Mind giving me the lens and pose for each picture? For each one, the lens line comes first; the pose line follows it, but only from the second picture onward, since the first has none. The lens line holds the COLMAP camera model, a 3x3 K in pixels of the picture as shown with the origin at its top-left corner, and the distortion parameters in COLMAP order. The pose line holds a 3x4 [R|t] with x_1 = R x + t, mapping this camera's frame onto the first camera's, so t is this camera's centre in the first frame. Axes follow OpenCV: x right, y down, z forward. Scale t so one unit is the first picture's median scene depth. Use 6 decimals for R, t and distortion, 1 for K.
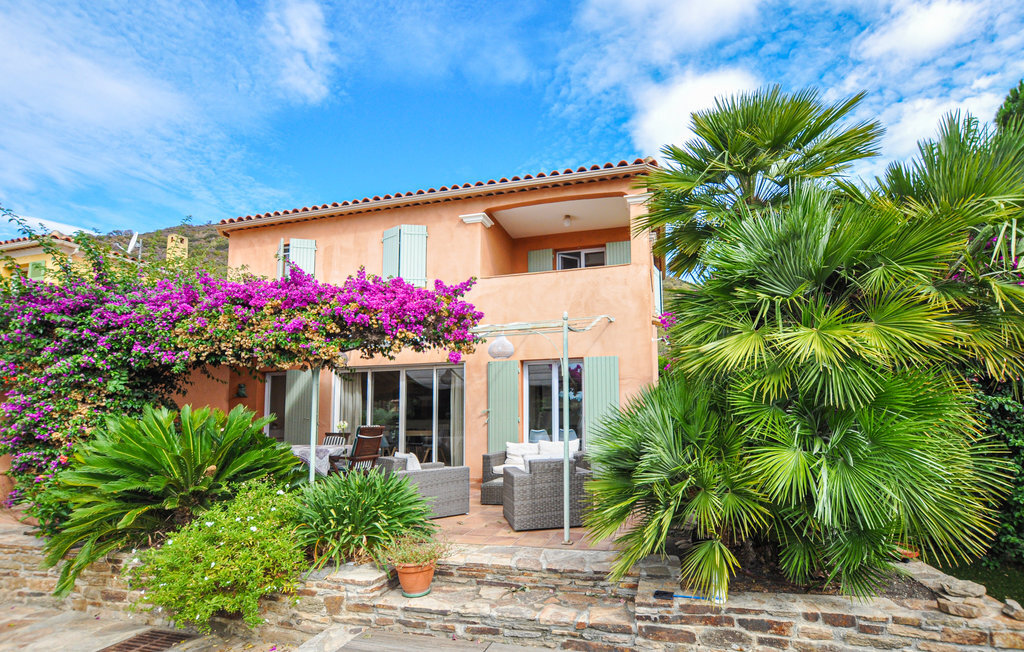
lens RADIAL K [[418.9, 0, 499.4], [0, 418.9, 342.3], [0, 0, 1]] dist [-0.036882, 0.005223]
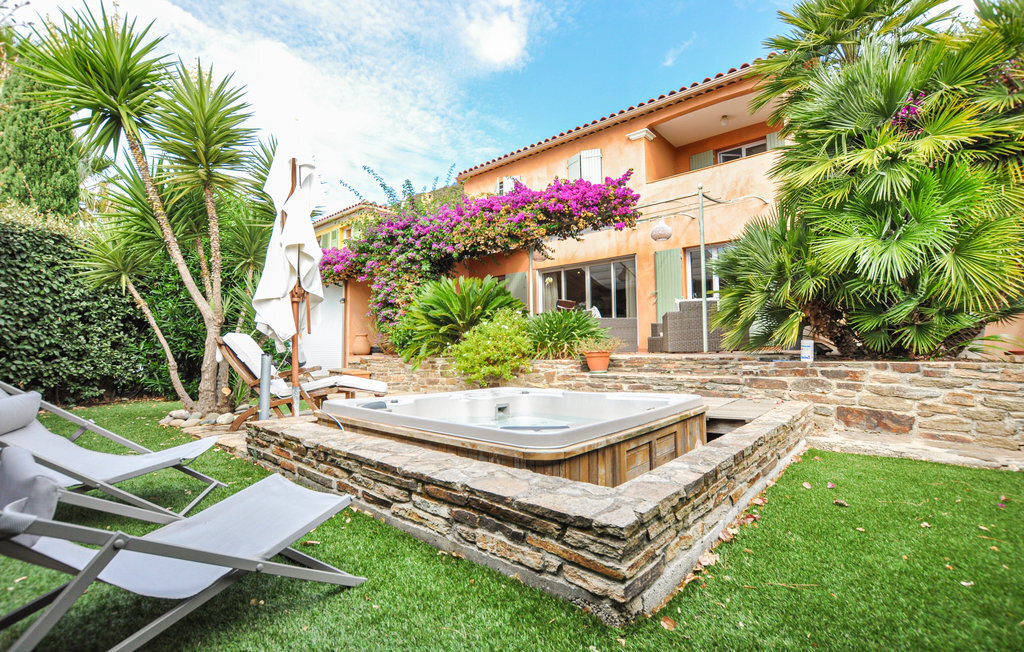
lens RADIAL K [[418.9, 0, 499.4], [0, 418.9, 342.3], [0, 0, 1]] dist [-0.036882, 0.005223]
pose [[0.903798, -0.010746, -0.427824, 0.135371], [0.058067, 0.993519, 0.097716, 0.275620], [0.424001, -0.113158, 0.898565, -0.561498]]
